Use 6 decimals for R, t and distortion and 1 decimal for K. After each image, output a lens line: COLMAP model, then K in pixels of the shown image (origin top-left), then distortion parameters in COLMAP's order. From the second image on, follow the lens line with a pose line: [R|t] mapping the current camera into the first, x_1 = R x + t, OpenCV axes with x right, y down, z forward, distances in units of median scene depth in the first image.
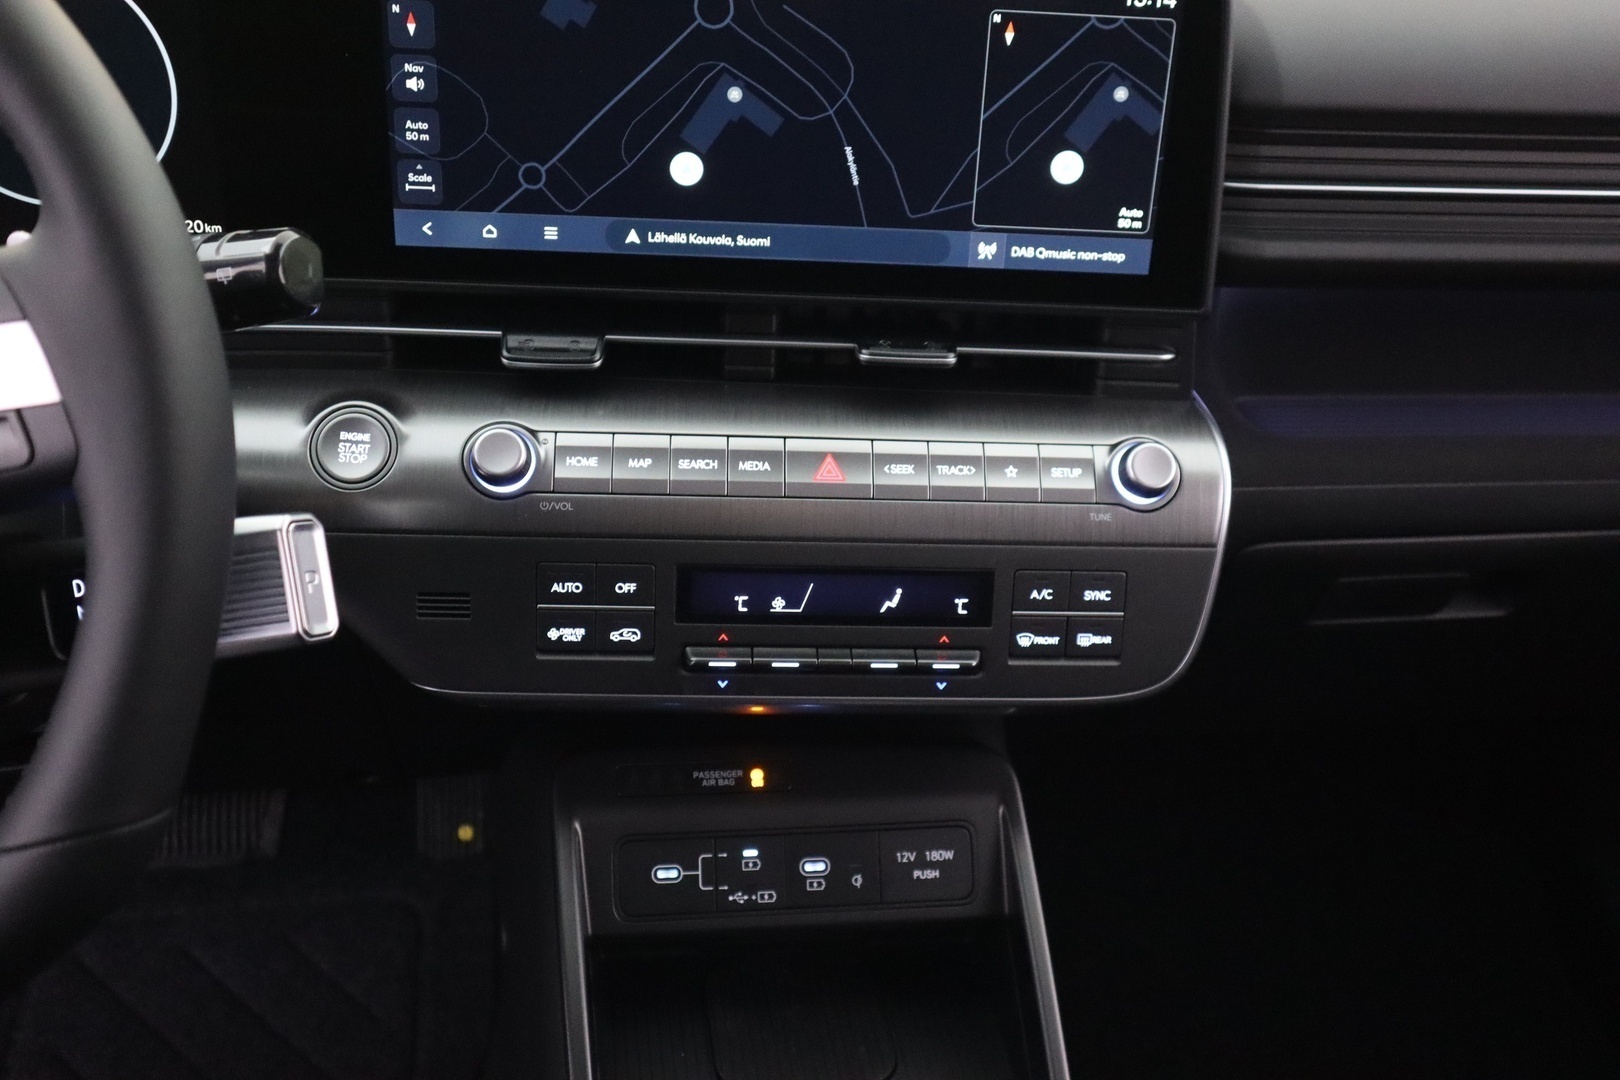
lens RADIAL K [[1535.9, 0, 807.0], [0, 1535.9, 530.1], [0, 0, 1]] dist [0.022001, 0.000000]
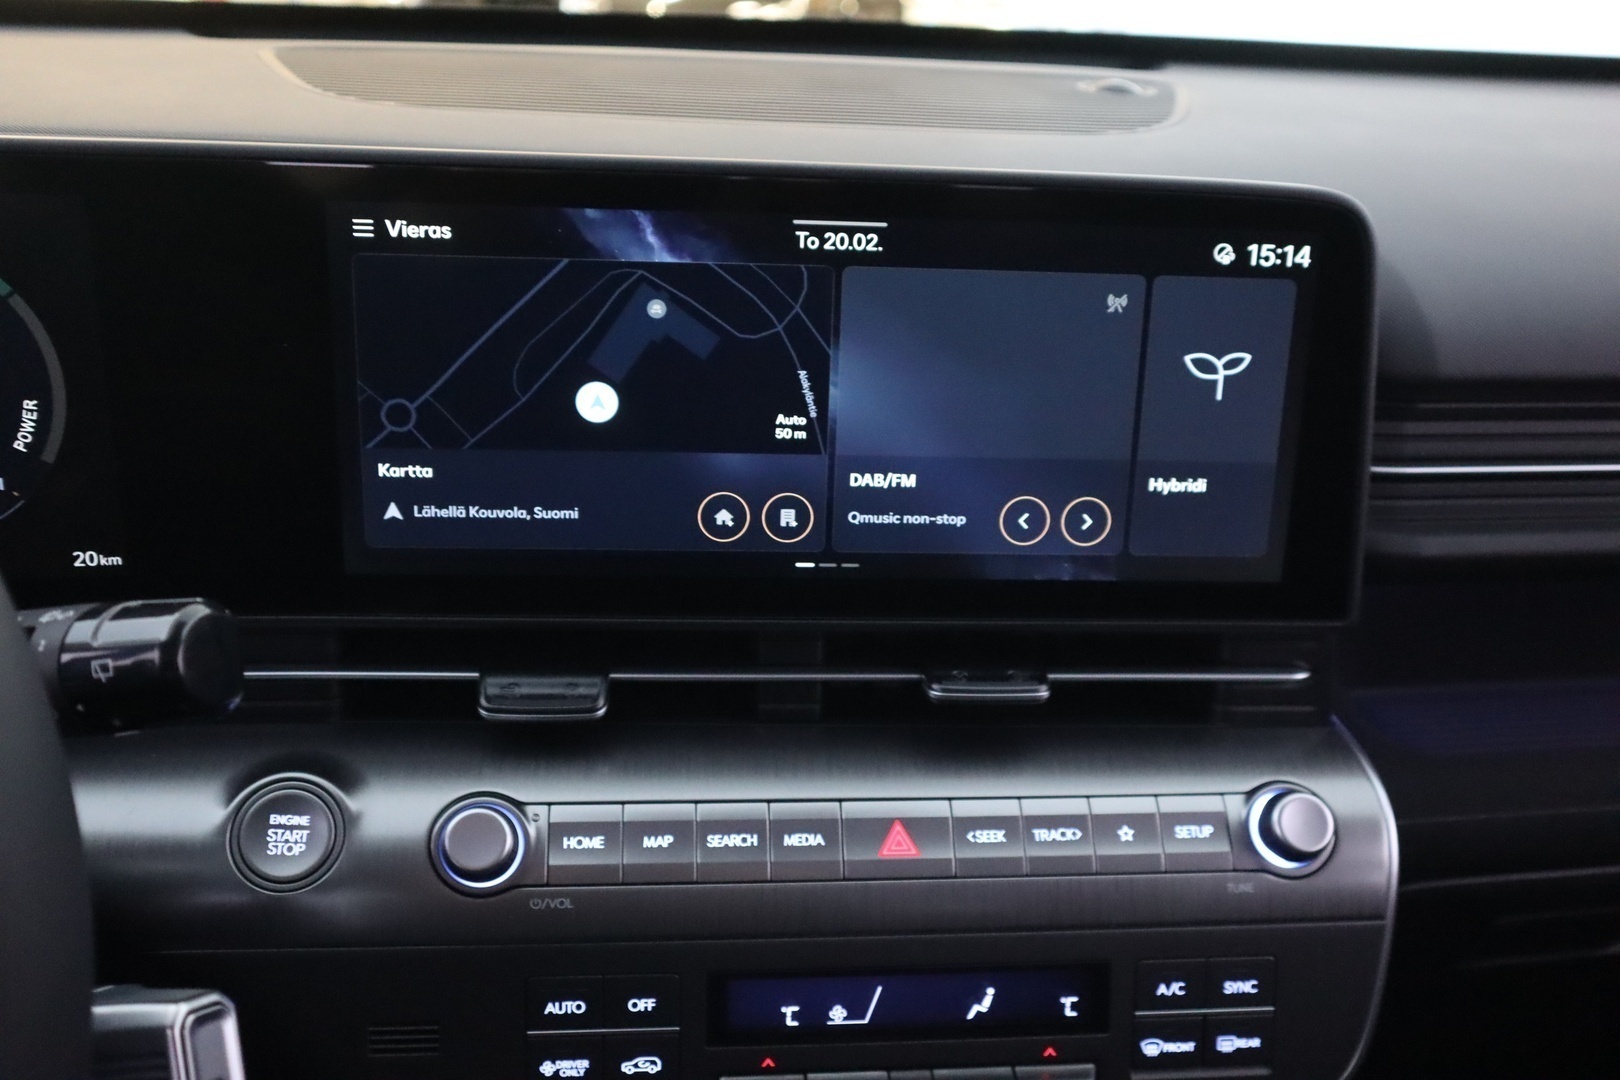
lens RADIAL K [[1535.9, 0, 812.1], [0, 1535.9, 551.7], [0, 0, 1]] dist [0.022001, 0.000000]
pose [[0.999147, -0.025851, 0.032190, -0.050642], [0.029419, 0.992836, -0.115807, -0.095008], [-0.028965, 0.116655, 0.992750, 0.199725]]
